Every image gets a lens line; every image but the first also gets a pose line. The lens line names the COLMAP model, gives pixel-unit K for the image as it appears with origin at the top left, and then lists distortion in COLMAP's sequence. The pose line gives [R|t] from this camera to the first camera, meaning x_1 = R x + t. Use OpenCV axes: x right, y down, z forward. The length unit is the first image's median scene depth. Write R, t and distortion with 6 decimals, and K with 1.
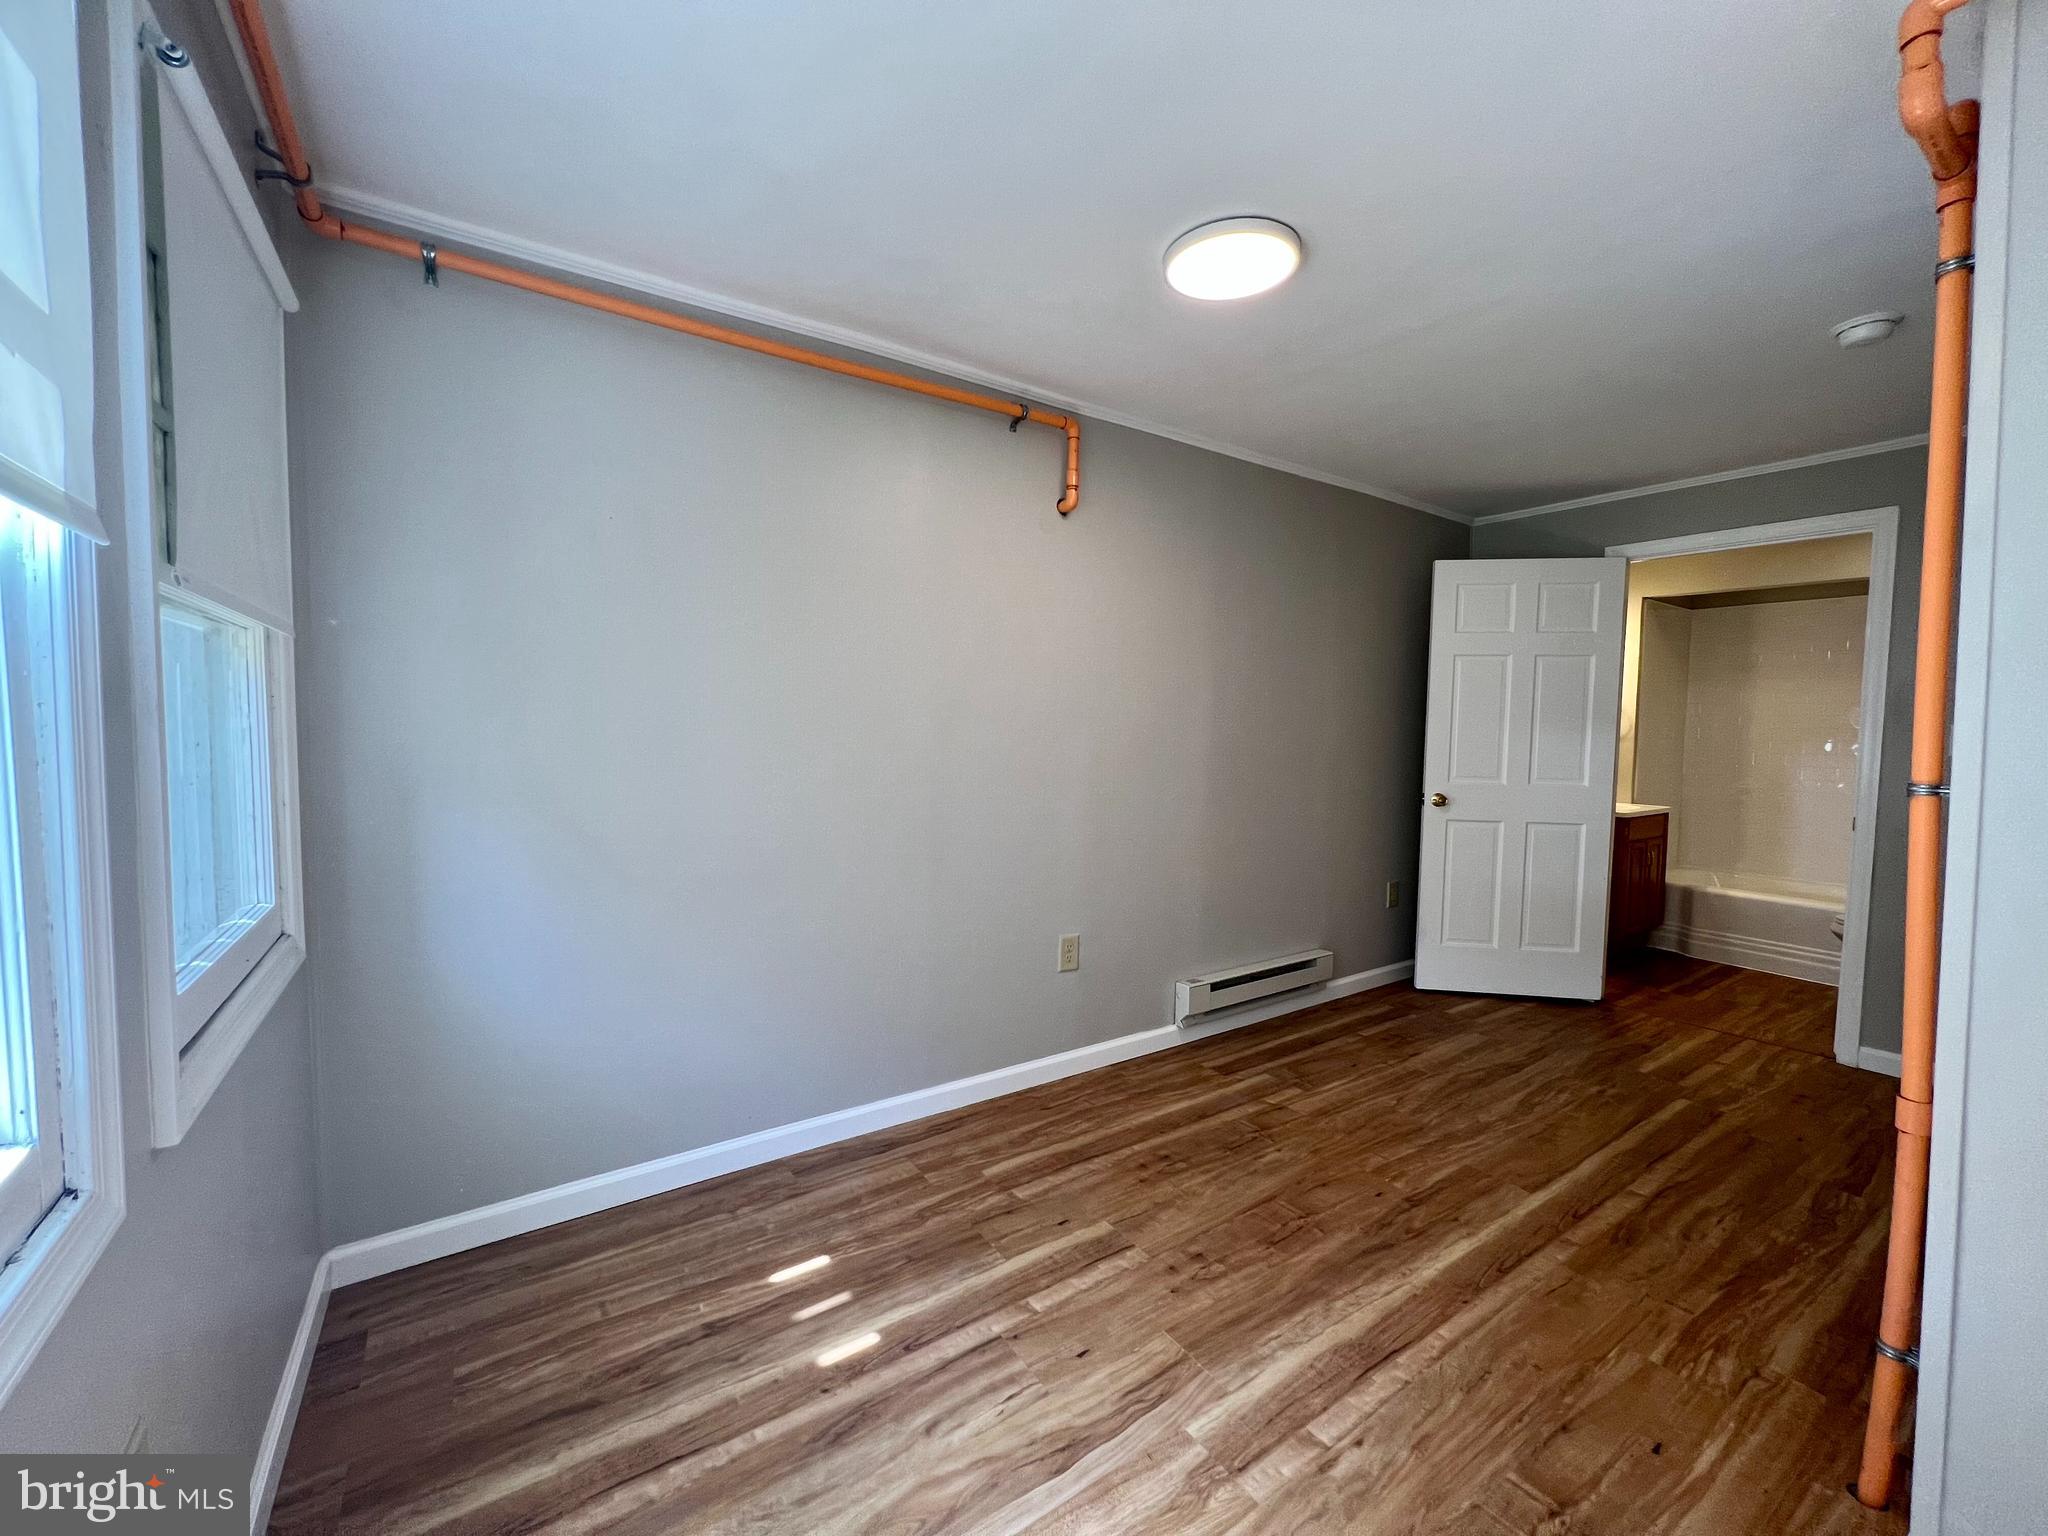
lens RADIAL K [[825.1, 0, 1017.1], [0, 825.1, 762.5], [0, 0, 1]] dist [-0.000072, 0.000985]
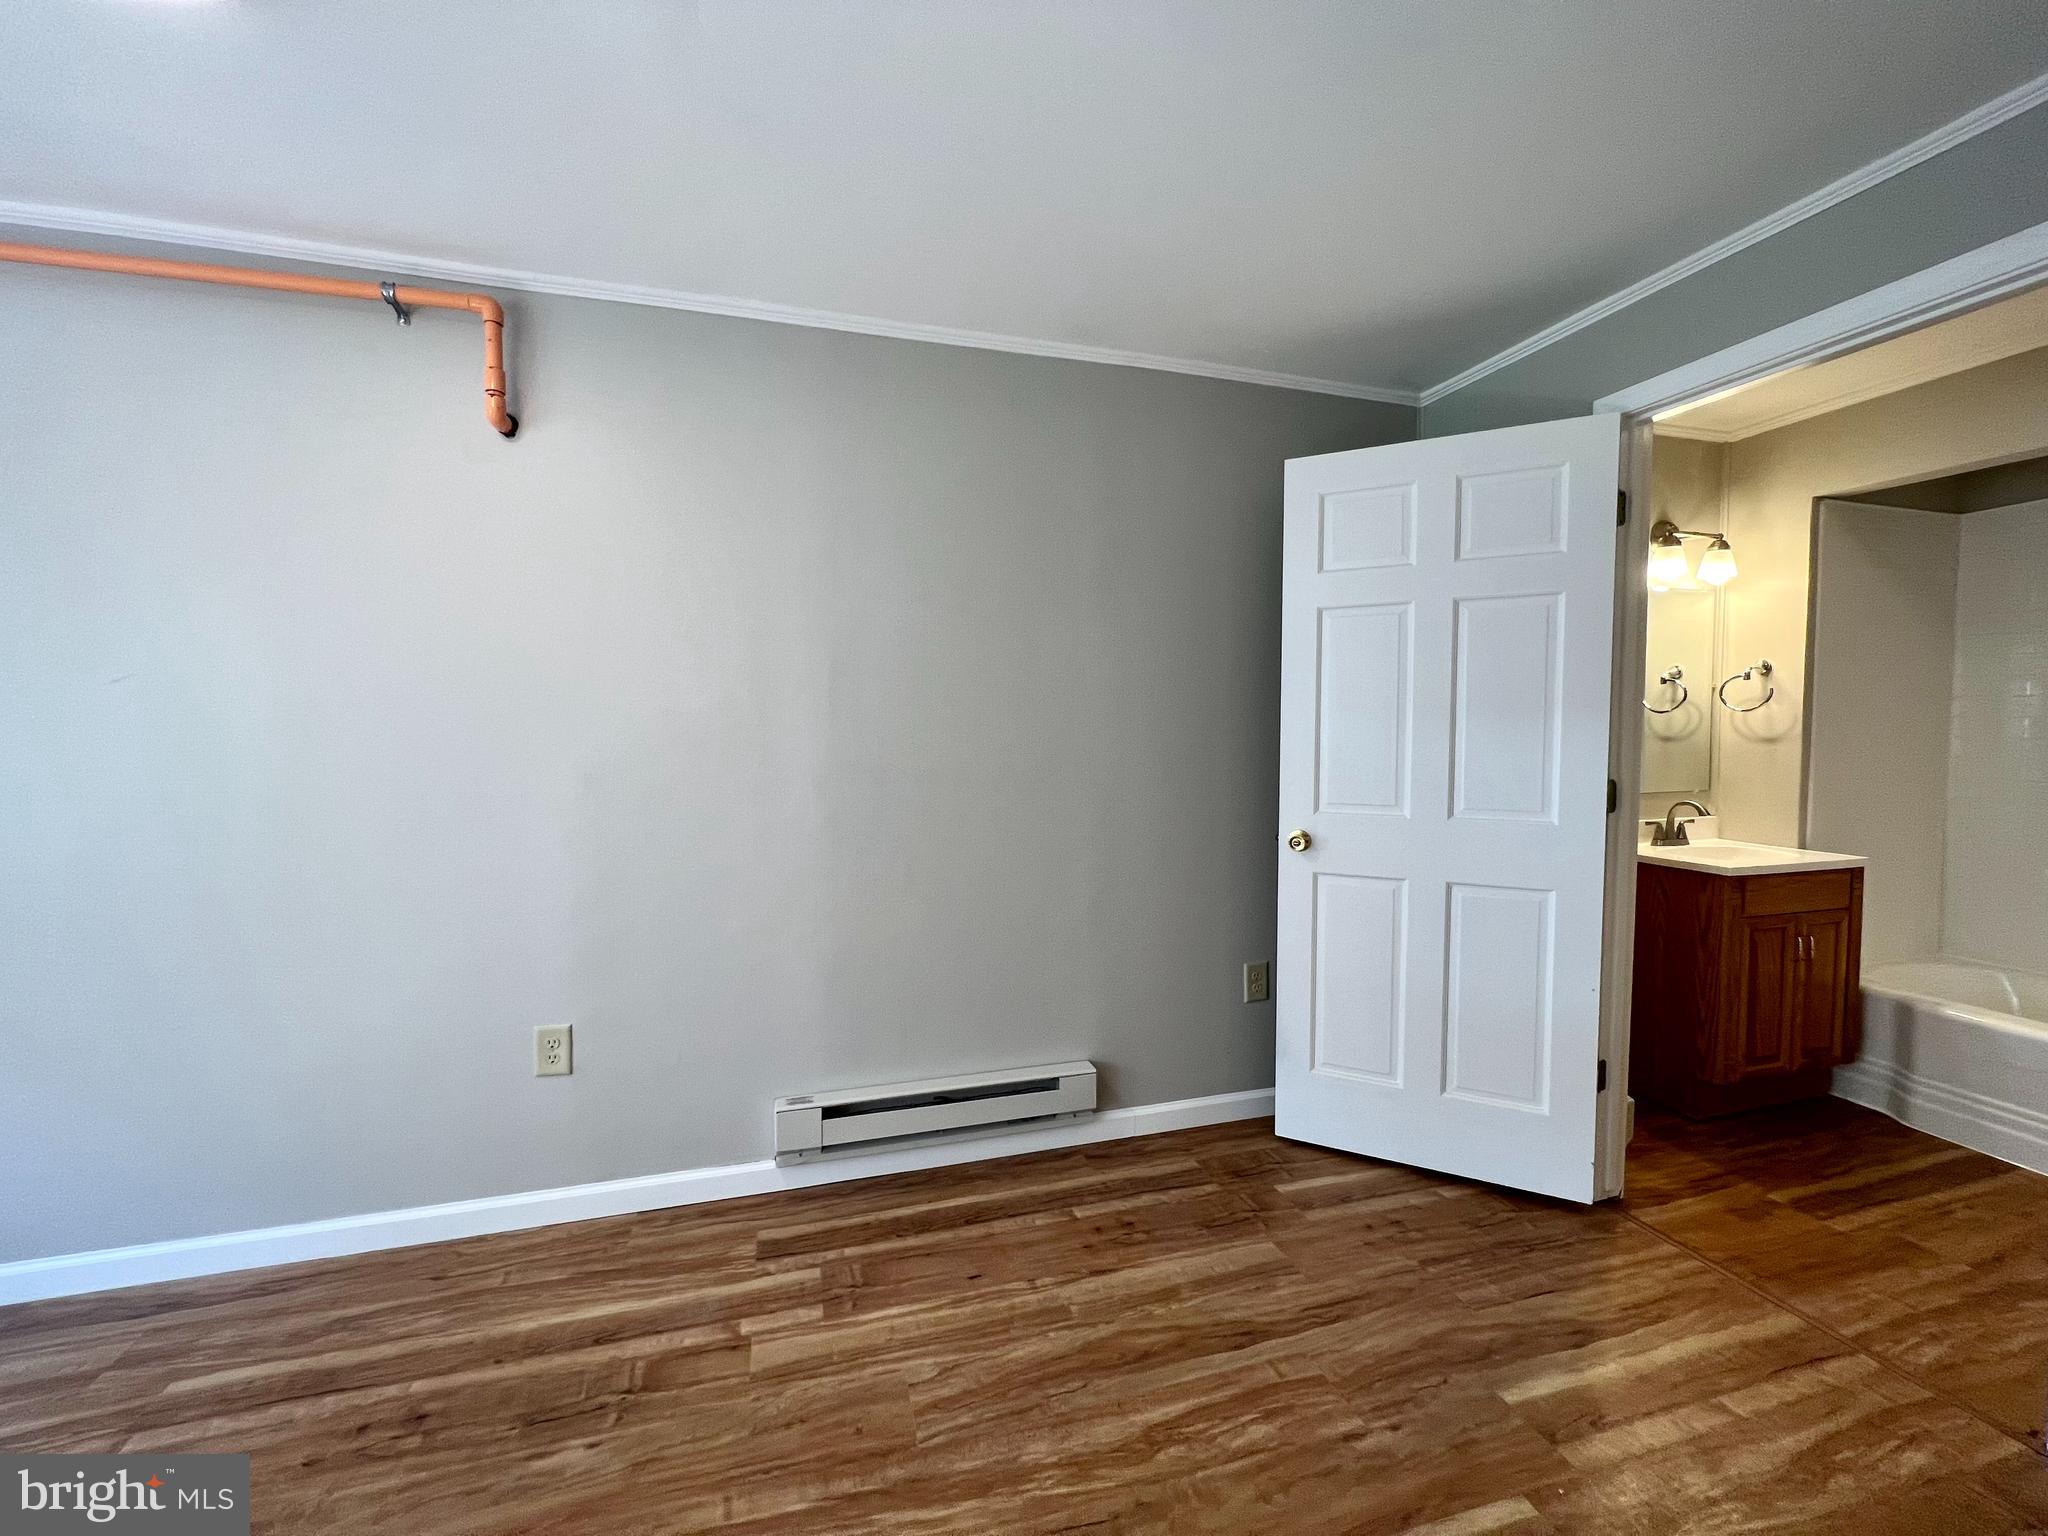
lens RADIAL K [[825.1, 0, 1019.7], [0, 825.1, 759.4], [0, 0, 1]] dist [-0.000072, 0.000985]
pose [[0.950014, -0.003893, -0.312182, 0.723046], [0.000595, 0.999943, -0.010657, -0.013174], [0.312205, 0.009938, 0.949963, 0.482211]]
